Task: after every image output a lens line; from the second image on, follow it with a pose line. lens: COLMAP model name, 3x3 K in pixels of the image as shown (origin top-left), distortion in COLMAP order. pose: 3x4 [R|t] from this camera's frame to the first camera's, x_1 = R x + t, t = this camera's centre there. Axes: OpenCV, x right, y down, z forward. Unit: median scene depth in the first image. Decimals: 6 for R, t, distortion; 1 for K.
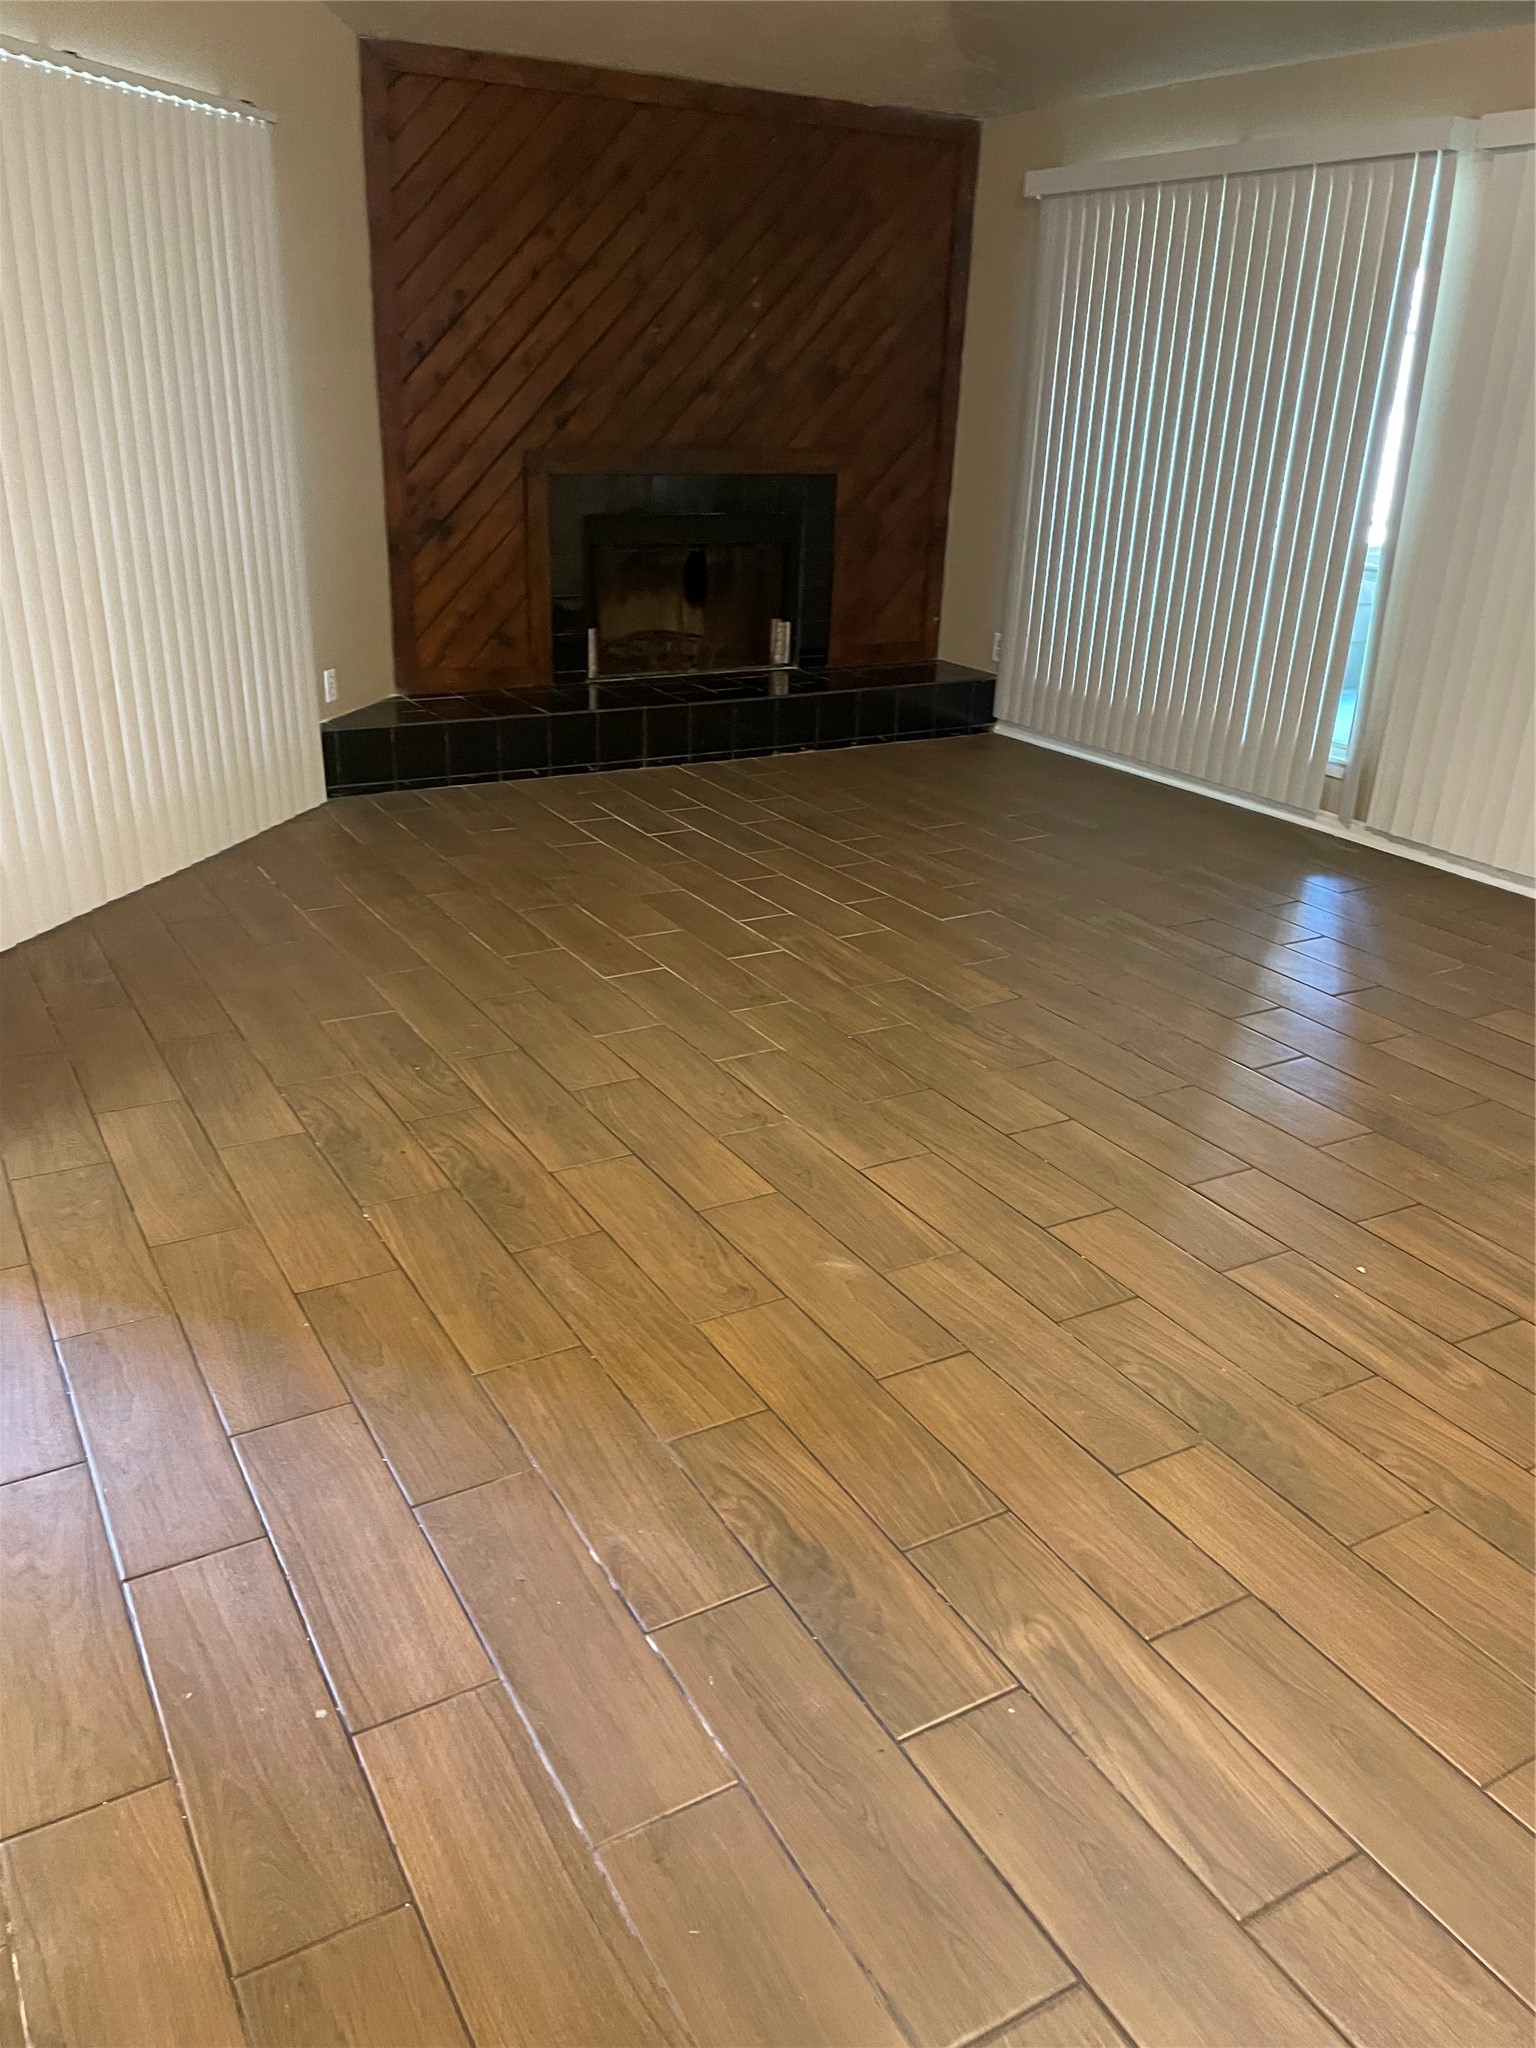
lens RADIAL K [[1566.9, 0, 768.0], [0, 1566.9, 1024.0], [0, 0, 1]] dist [0.116792, -0.167233]
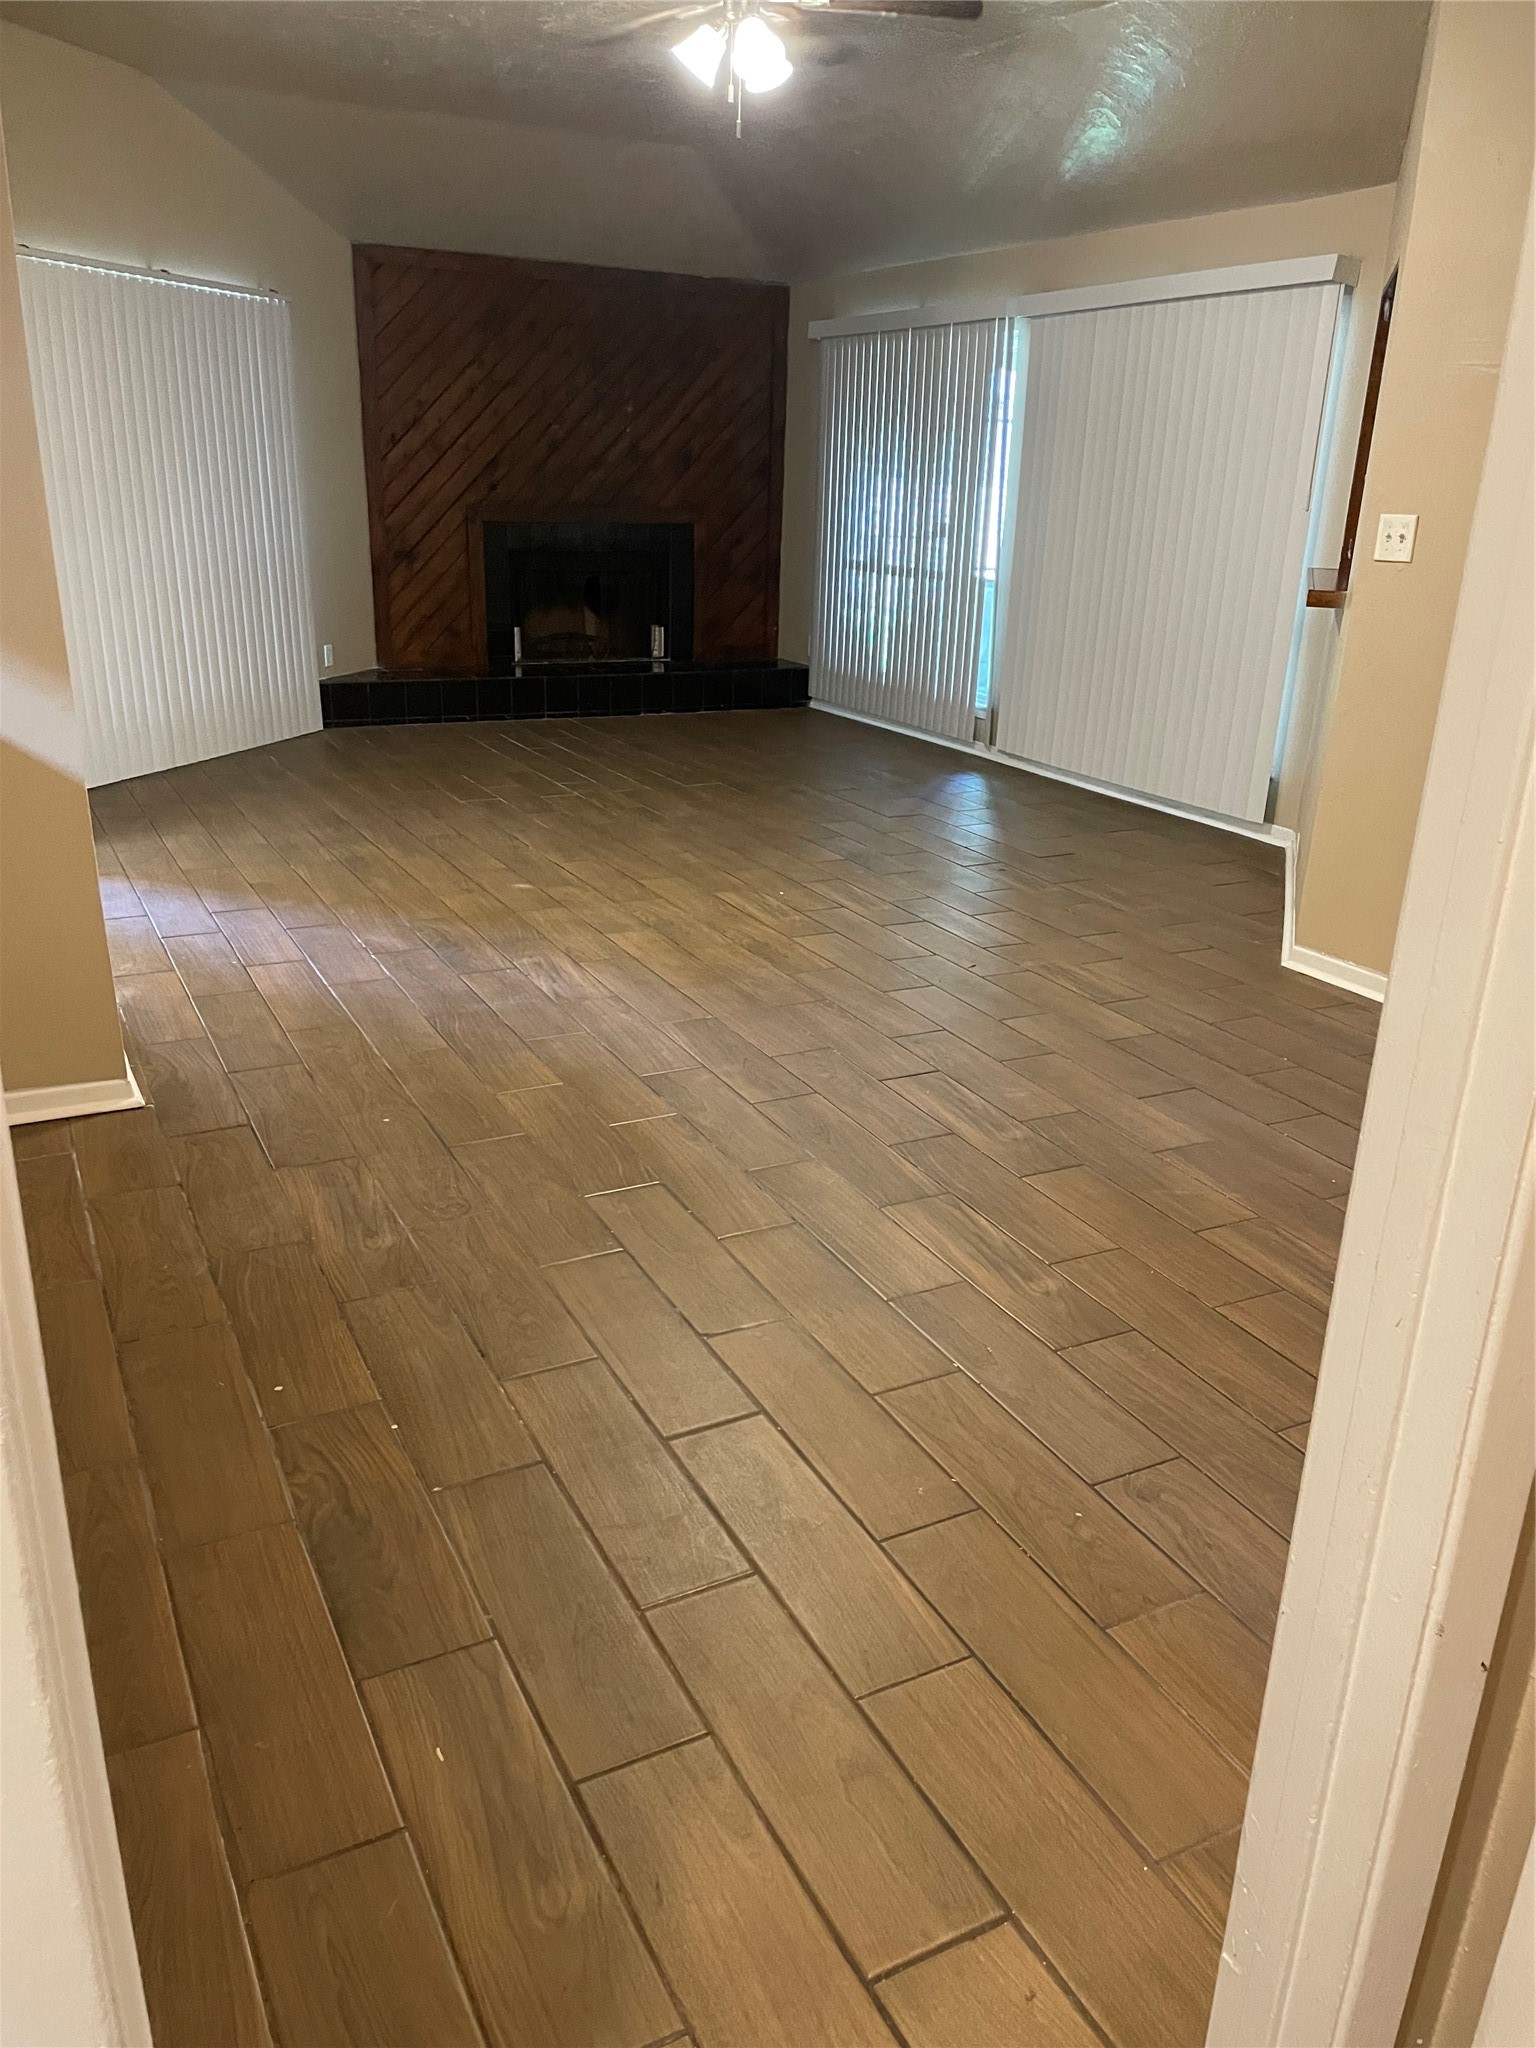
lens RADIAL K [[1560.3, 0, 796.3], [0, 1560.3, 1024.6], [0, 0, 1]] dist [0.117718, -0.165675]
pose [[0.999357, 0.011294, -0.034044, 0.228971], [-0.012850, 0.998867, -0.045831, 0.204559], [0.033488, 0.046239, 0.998369, -0.484389]]
